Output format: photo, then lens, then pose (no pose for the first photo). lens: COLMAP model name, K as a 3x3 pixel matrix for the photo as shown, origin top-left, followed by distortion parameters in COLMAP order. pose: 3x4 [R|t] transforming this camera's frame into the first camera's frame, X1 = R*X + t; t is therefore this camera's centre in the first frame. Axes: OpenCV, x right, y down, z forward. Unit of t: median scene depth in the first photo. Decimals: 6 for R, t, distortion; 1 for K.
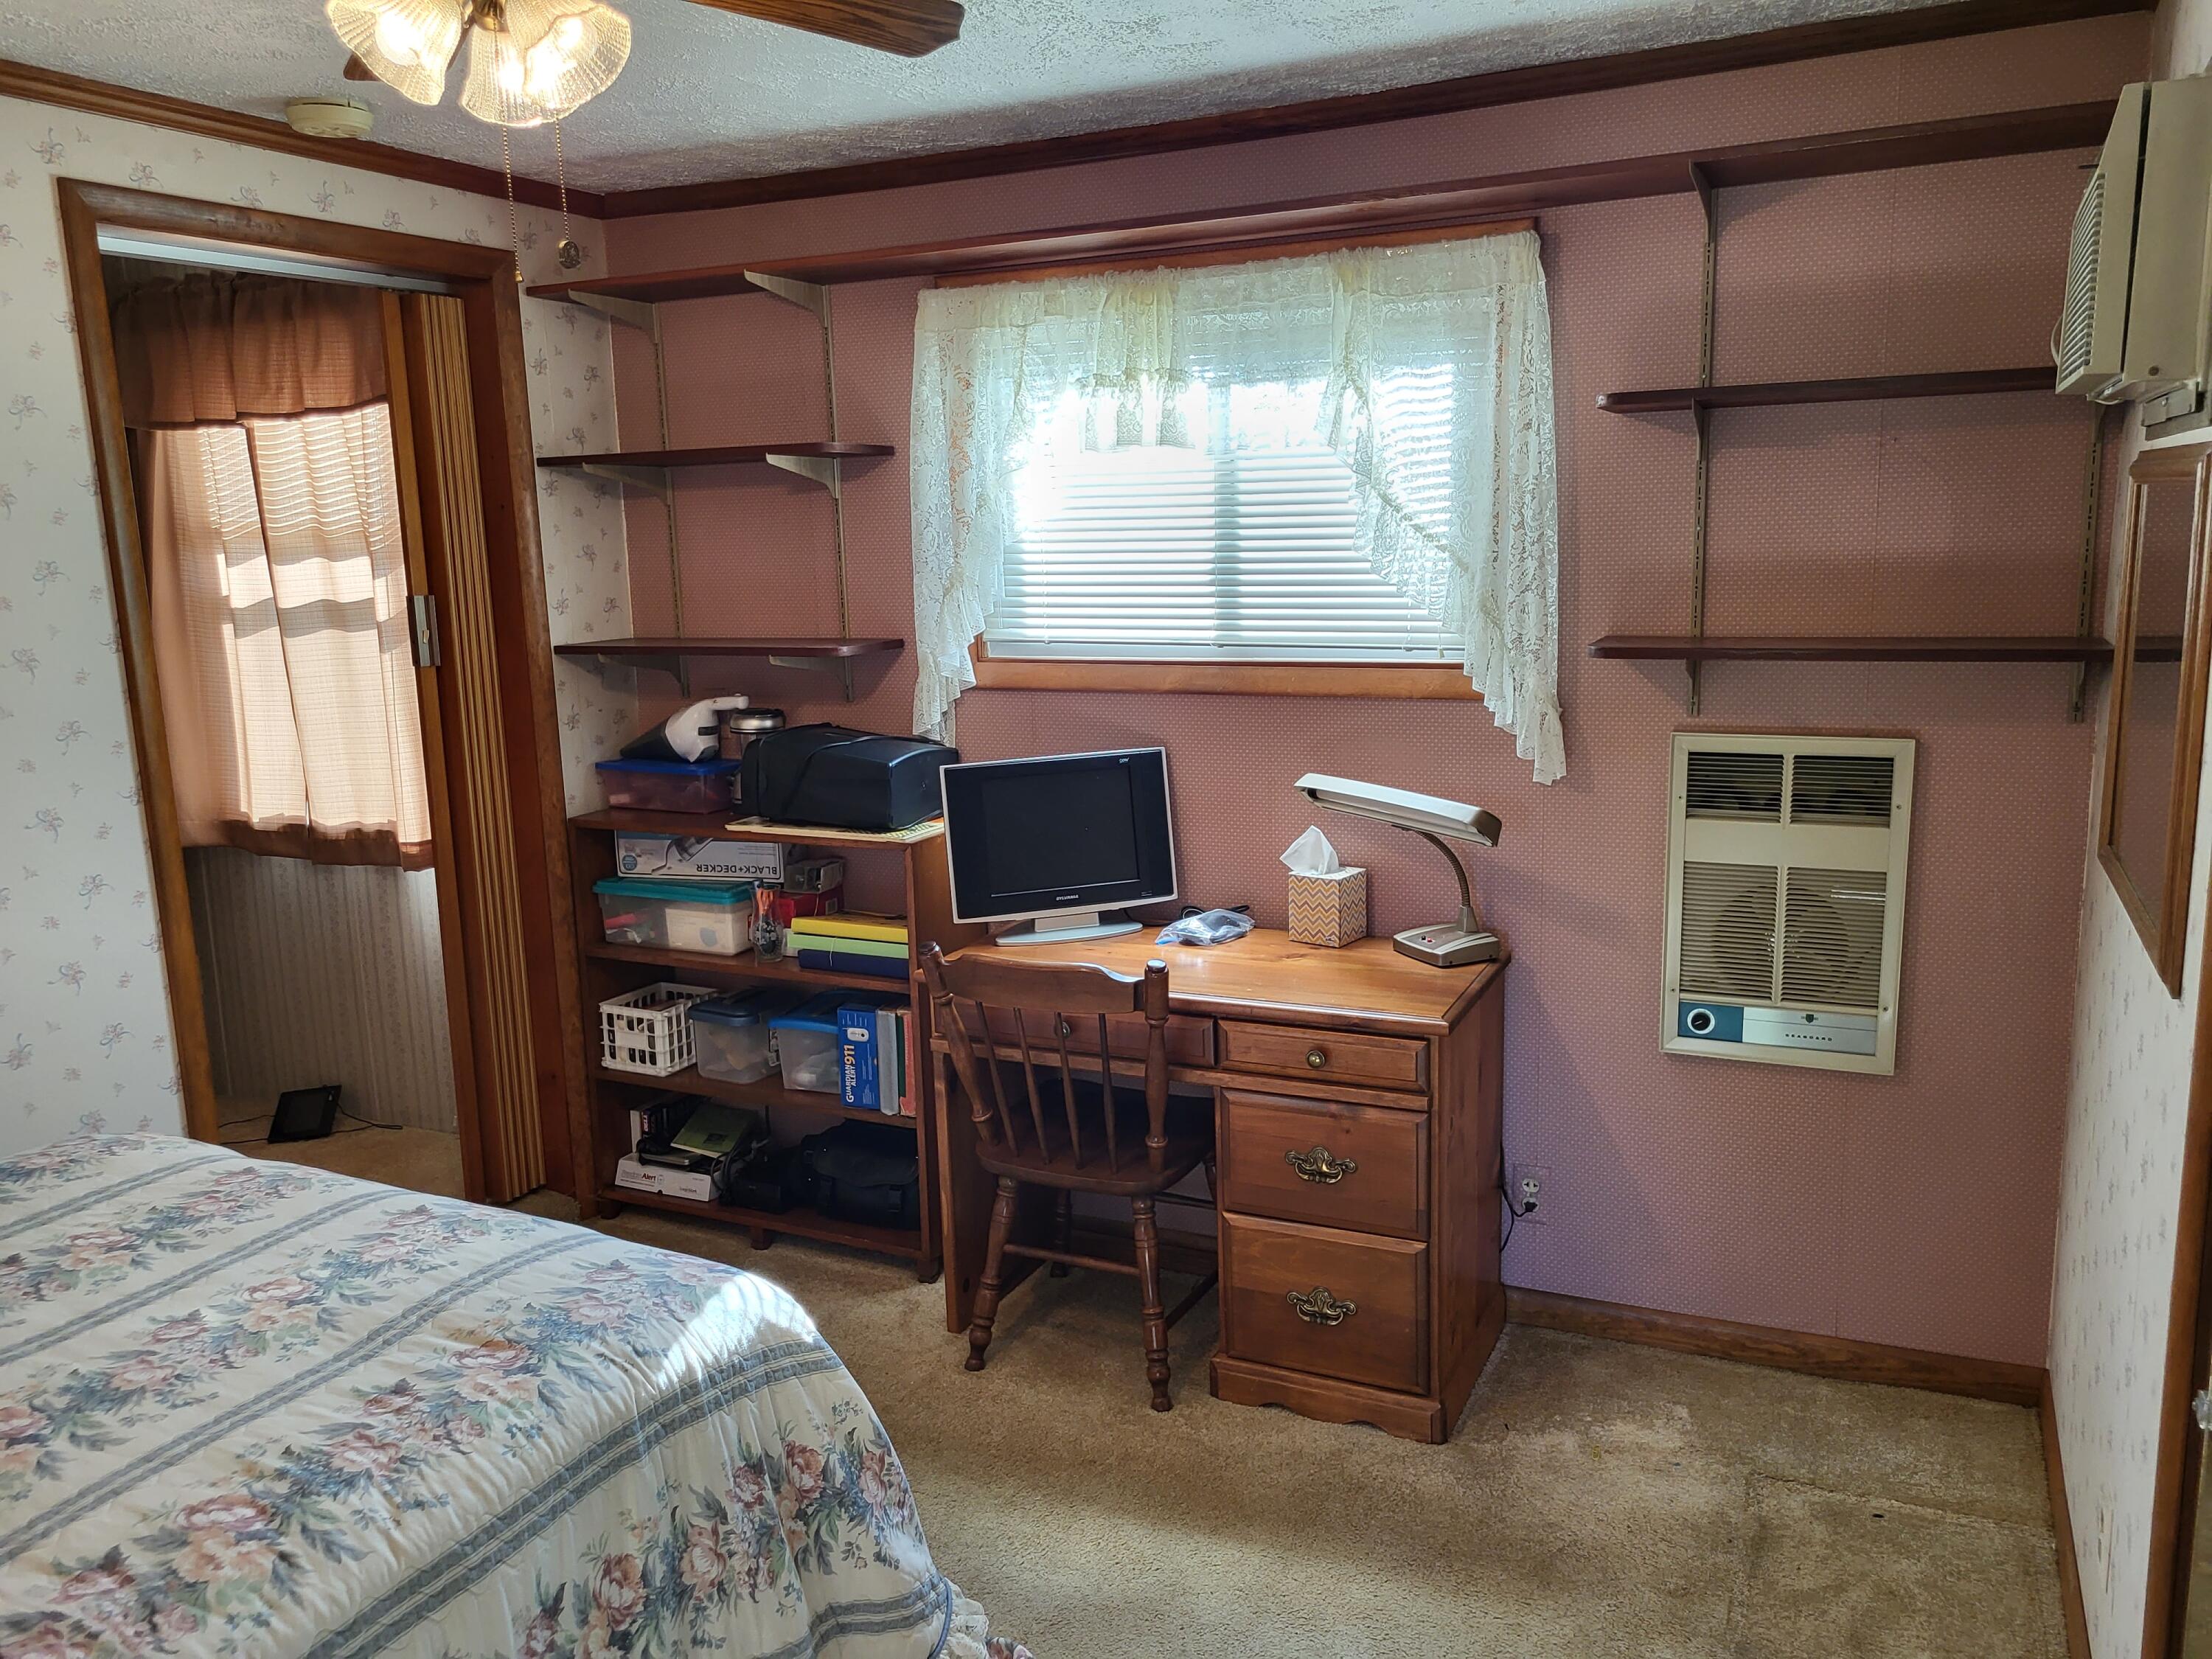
lens RADIAL K [[1679.6, 0, 1106.0], [0, 1679.6, 829.5], [0, 0, 1]] dist [0.006713, -0.031601]
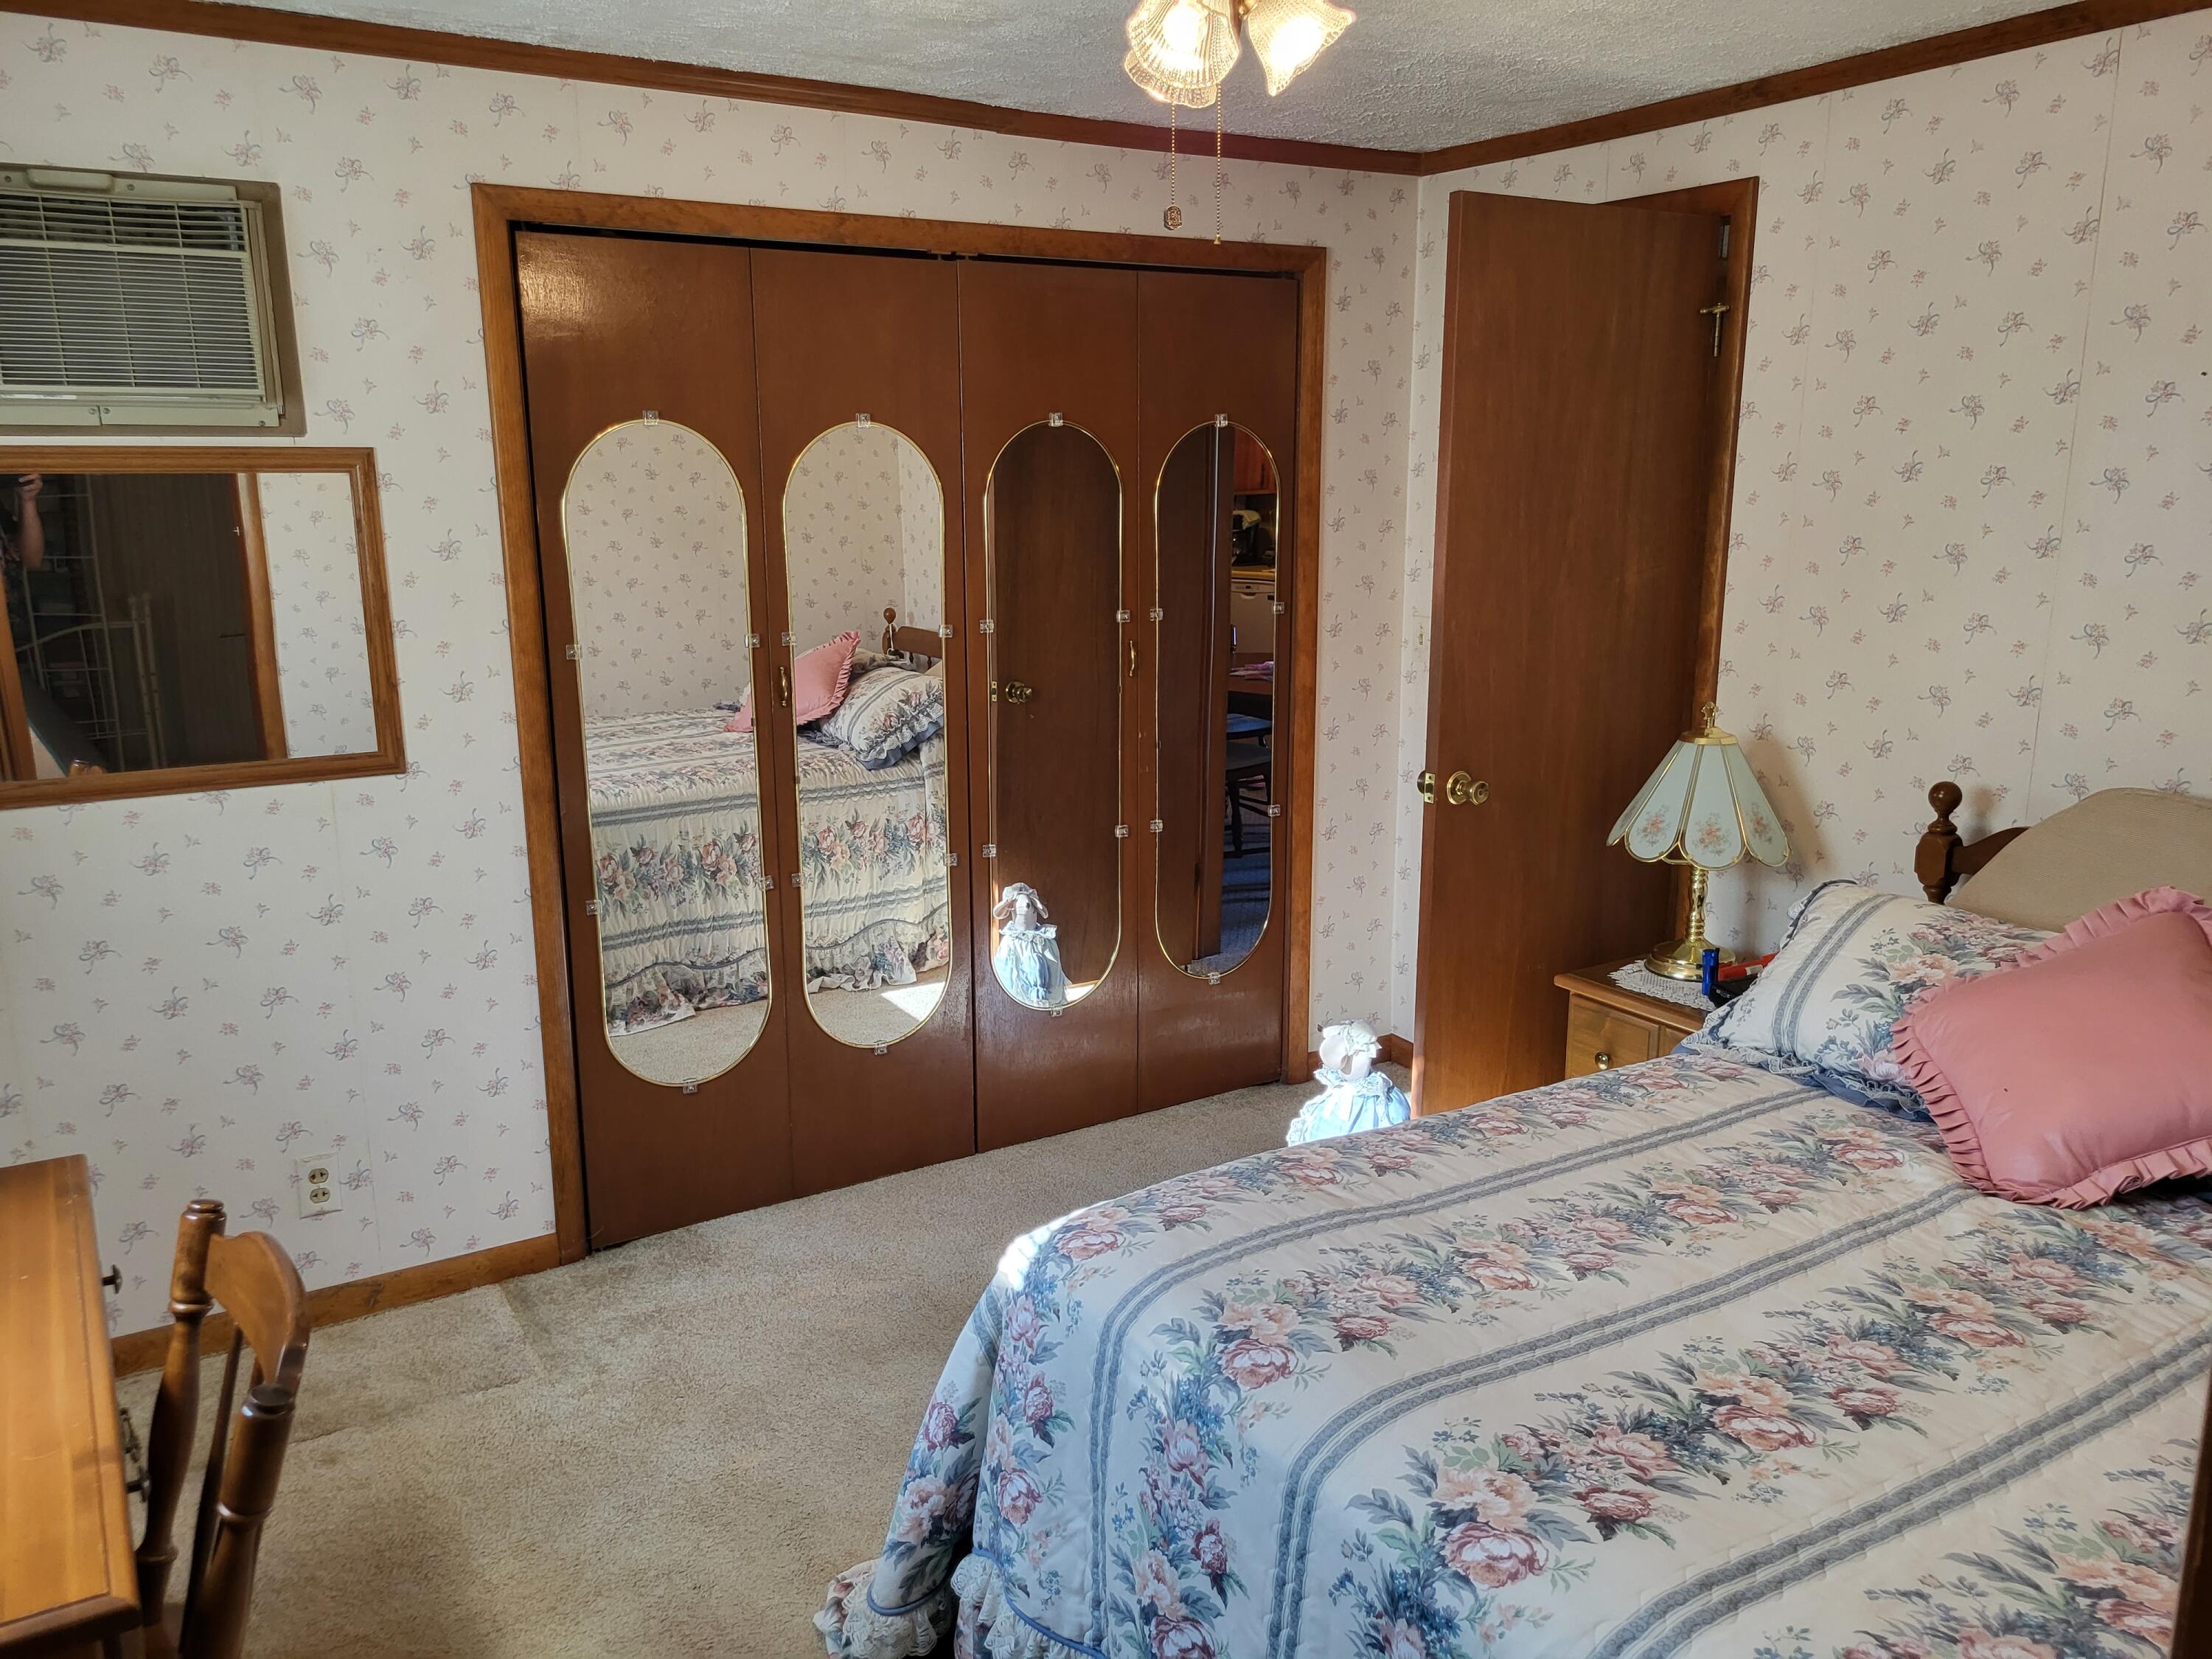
lens RADIAL K [[1679.6, 0, 1106.0], [0, 1679.6, 829.5], [0, 0, 1]] dist [0.006713, -0.031601]
pose [[-0.841027, -0.098562, 0.531939, -0.775572], [0.115115, 0.928142, 0.353978, -0.307235], [-0.528604, 0.358939, -0.769247, 1.731961]]
